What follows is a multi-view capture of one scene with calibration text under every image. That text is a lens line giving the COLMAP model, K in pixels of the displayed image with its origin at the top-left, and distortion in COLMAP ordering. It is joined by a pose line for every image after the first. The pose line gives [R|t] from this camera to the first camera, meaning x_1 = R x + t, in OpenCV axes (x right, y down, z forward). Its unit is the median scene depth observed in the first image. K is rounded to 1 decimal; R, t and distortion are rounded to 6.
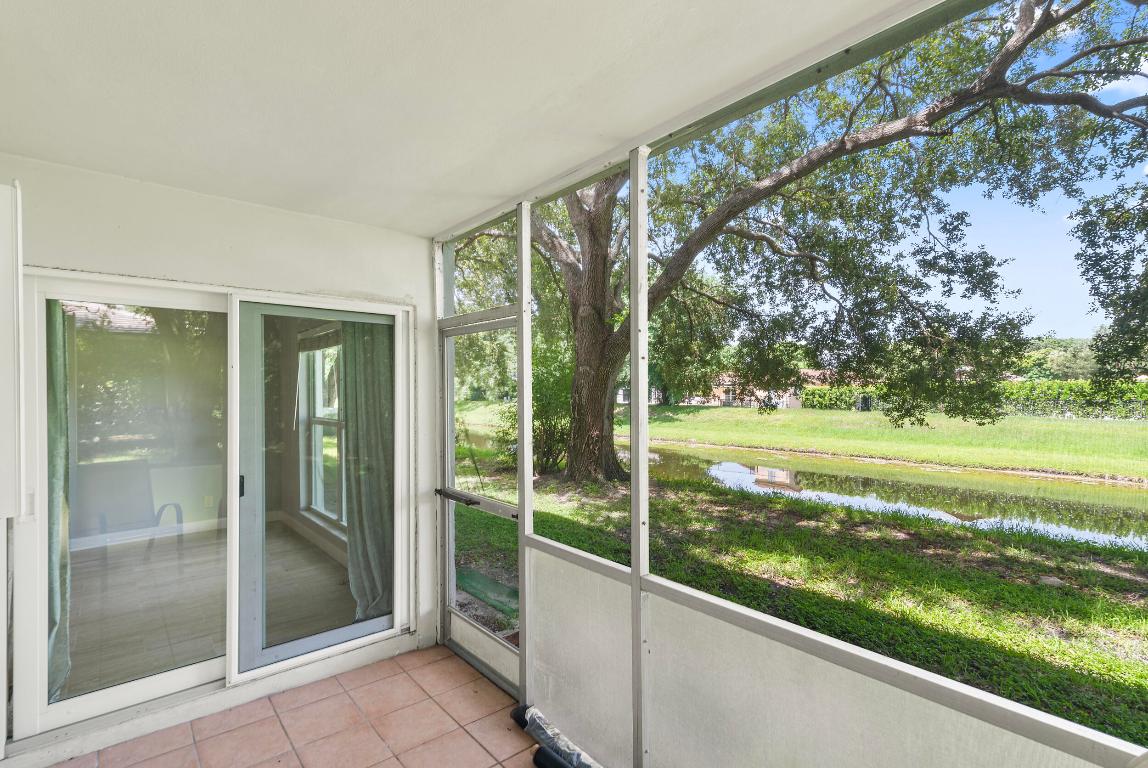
lens RADIAL K [[529.1, 0, 559.7], [0, 529.1, 394.7], [0, 0, 1]] dist [0.021509, -0.002354]
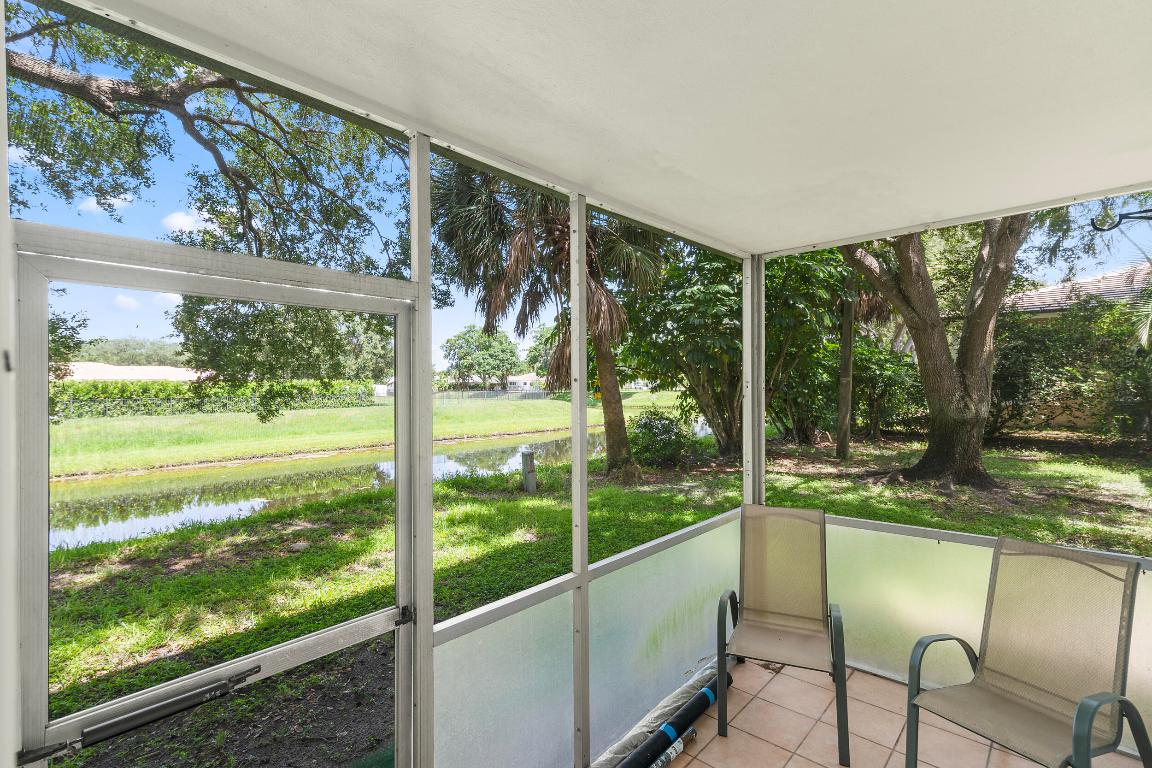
lens RADIAL K [[531.0, 0, 573.4], [0, 531.0, 380.9], [0, 0, 1]] dist [0.021509, -0.002354]
pose [[-0.146716, 0.009282, 0.989135, -0.154212], [0.015047, 0.999861, -0.007151, -0.009031], [-0.989064, 0.013834, -0.146835, 0.188713]]
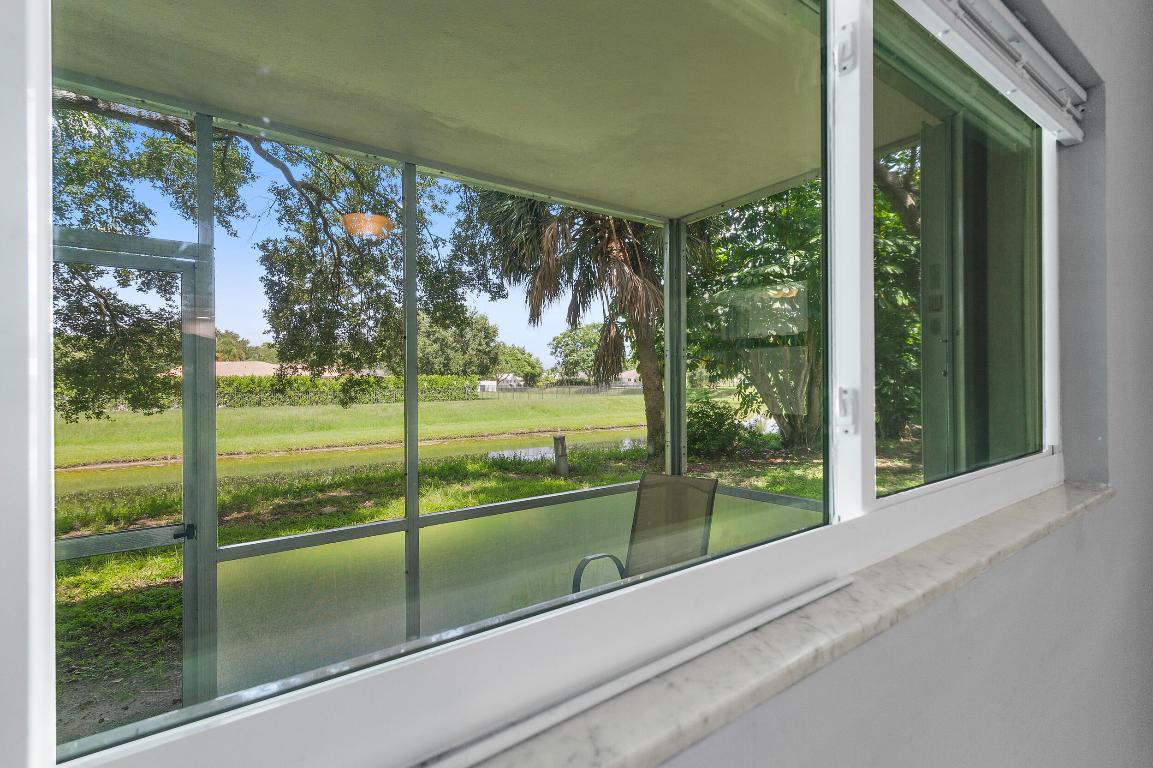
lens RADIAL K [[531.4, 0, 571.6], [0, 531.4, 379.4], [0, 0, 1]] dist [0.021509, -0.002354]
pose [[0.063165, 0.006379, 0.997983, -0.166144], [0.014792, 0.999864, -0.007327, 0.005844], [-0.997893, 0.015224, 0.063062, 0.091248]]
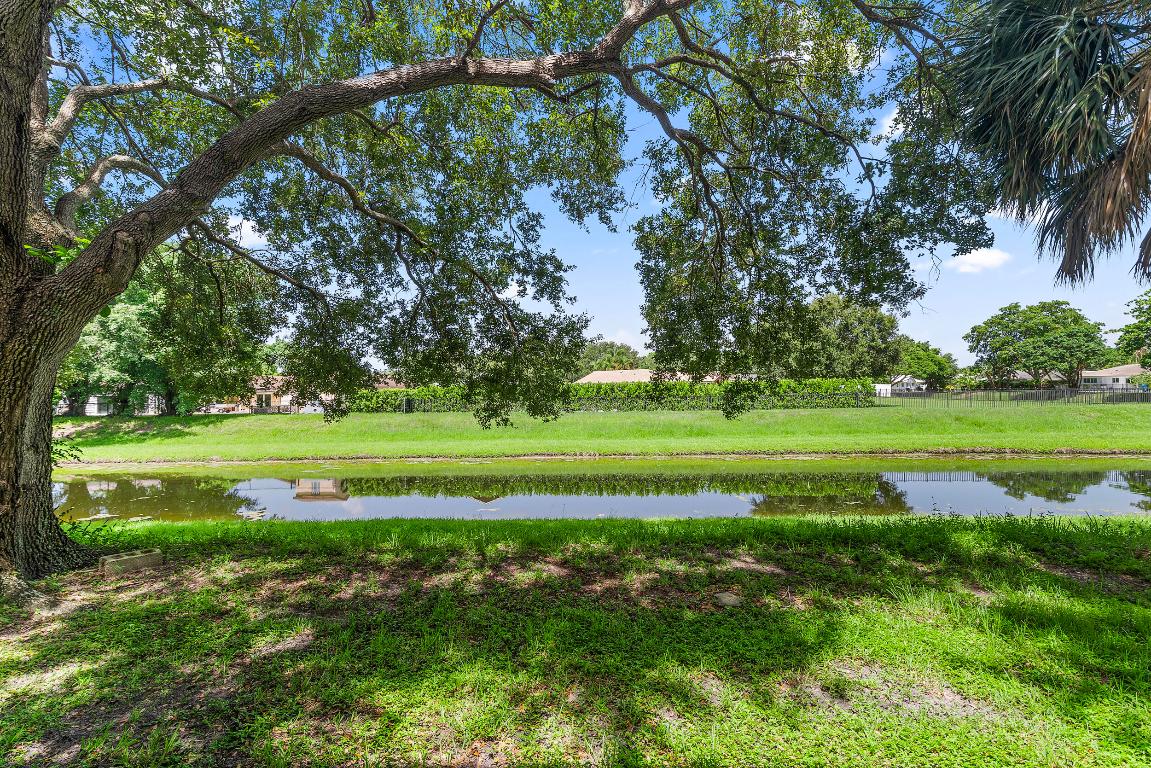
lens RADIAL K [[530.5, 0, 574.9], [0, 530.5, 384.4], [0, 0, 1]] dist [0.021509, -0.002354]
pose [[0.664103, 0.000533, 0.747641, 0.033418], [0.019639, 0.999642, -0.018157, 0.002416], [-0.747383, 0.026741, 0.663855, 0.210165]]
